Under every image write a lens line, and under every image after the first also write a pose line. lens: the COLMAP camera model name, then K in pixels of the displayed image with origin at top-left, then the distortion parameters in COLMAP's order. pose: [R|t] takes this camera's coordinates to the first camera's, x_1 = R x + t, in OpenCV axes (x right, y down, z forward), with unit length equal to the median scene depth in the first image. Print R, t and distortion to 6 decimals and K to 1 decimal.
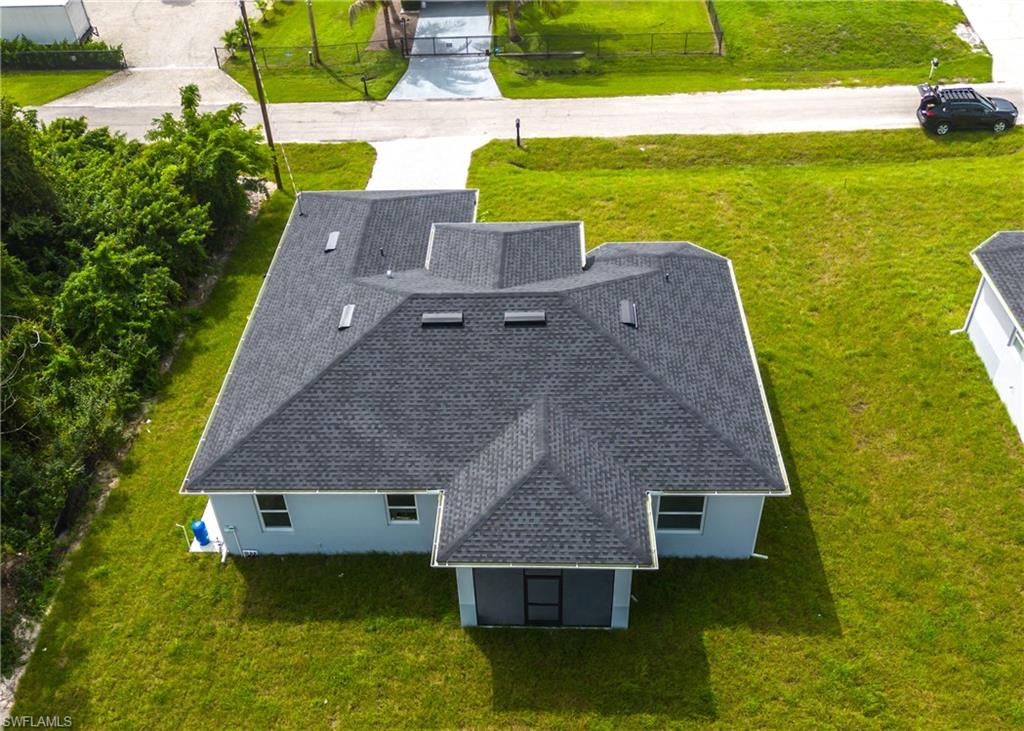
lens RADIAL K [[973.7, 0, 514.1], [0, 973.7, 433.3], [0, 0, 1]] dist [0.051631, -0.000190]
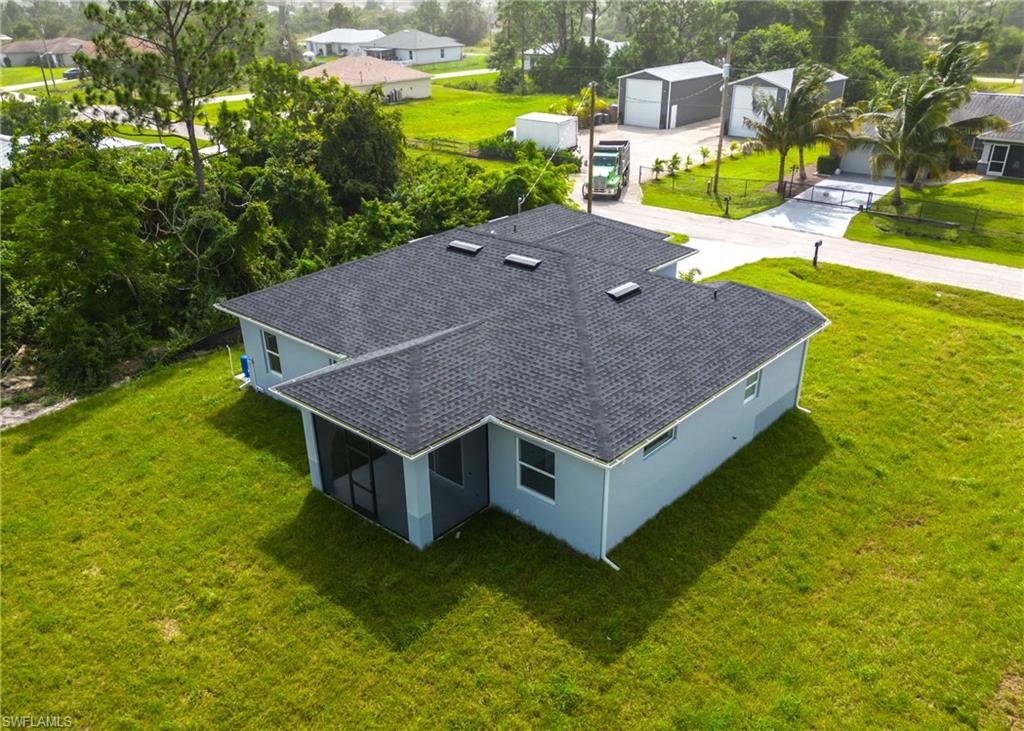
lens RADIAL K [[839.7, 0, 510.0], [0, 839.7, 395.1], [0, 0, 1]] dist [0.036510, -0.005569]
pose [[0.777873, 0.307587, -0.548001, 0.285127], [-0.428551, 0.897443, -0.104592, 0.057323], [0.459628, 0.316205, 0.829913, 0.164009]]
